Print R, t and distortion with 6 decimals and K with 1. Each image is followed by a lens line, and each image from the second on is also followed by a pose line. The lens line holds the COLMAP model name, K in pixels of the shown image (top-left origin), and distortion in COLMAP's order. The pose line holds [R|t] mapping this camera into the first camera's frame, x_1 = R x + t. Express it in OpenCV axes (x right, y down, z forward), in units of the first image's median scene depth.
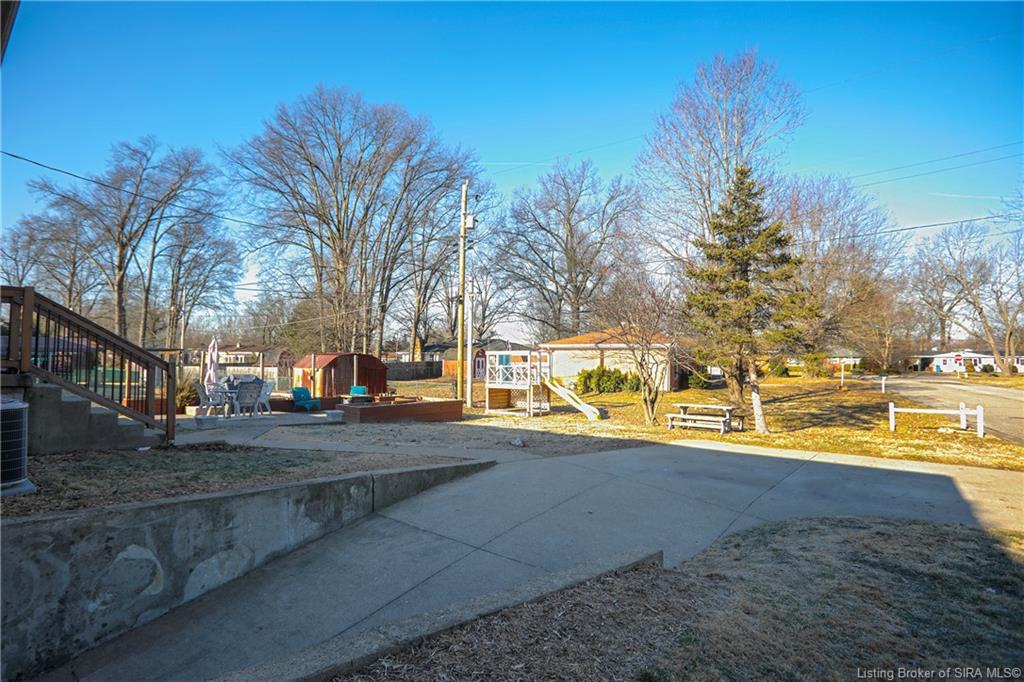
lens RADIAL K [[521.2, 0, 513.1], [0, 521.2, 342.3], [0, 0, 1]] dist [-0.069597, -0.000069]
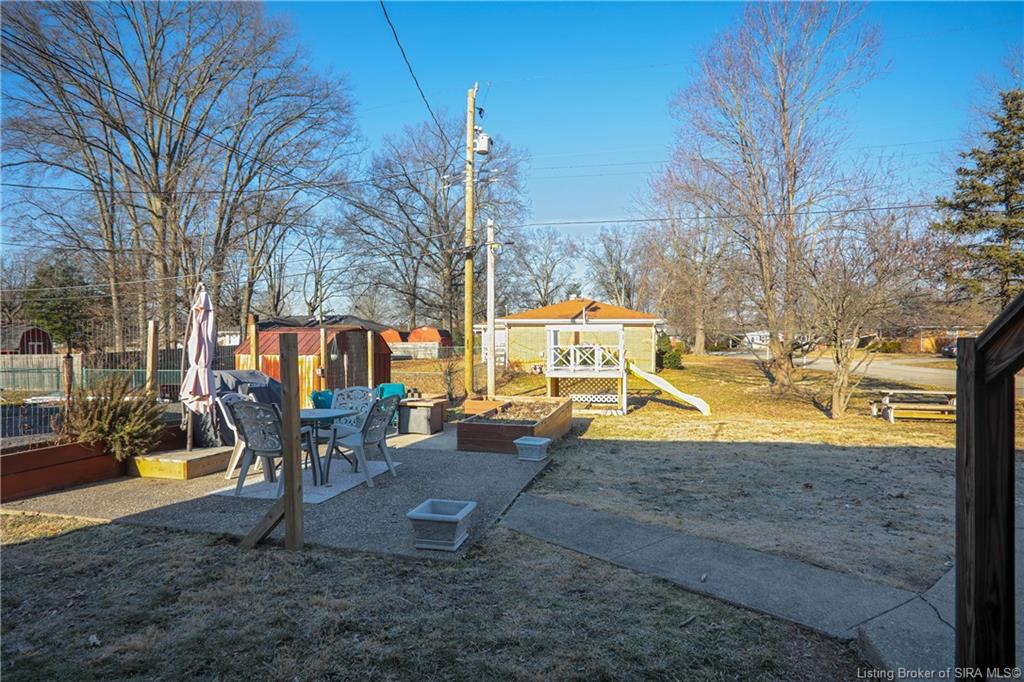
lens RADIAL K [[523.8, 0, 512.0], [0, 523.8, 341.0], [0, 0, 1]] dist [-0.033139, -0.000047]
pose [[0.915757, -0.007796, 0.401658, -0.331937], [-0.006258, 0.999413, 0.033667, 0.013473], [-0.401685, -0.033345, 0.915171, 0.322104]]
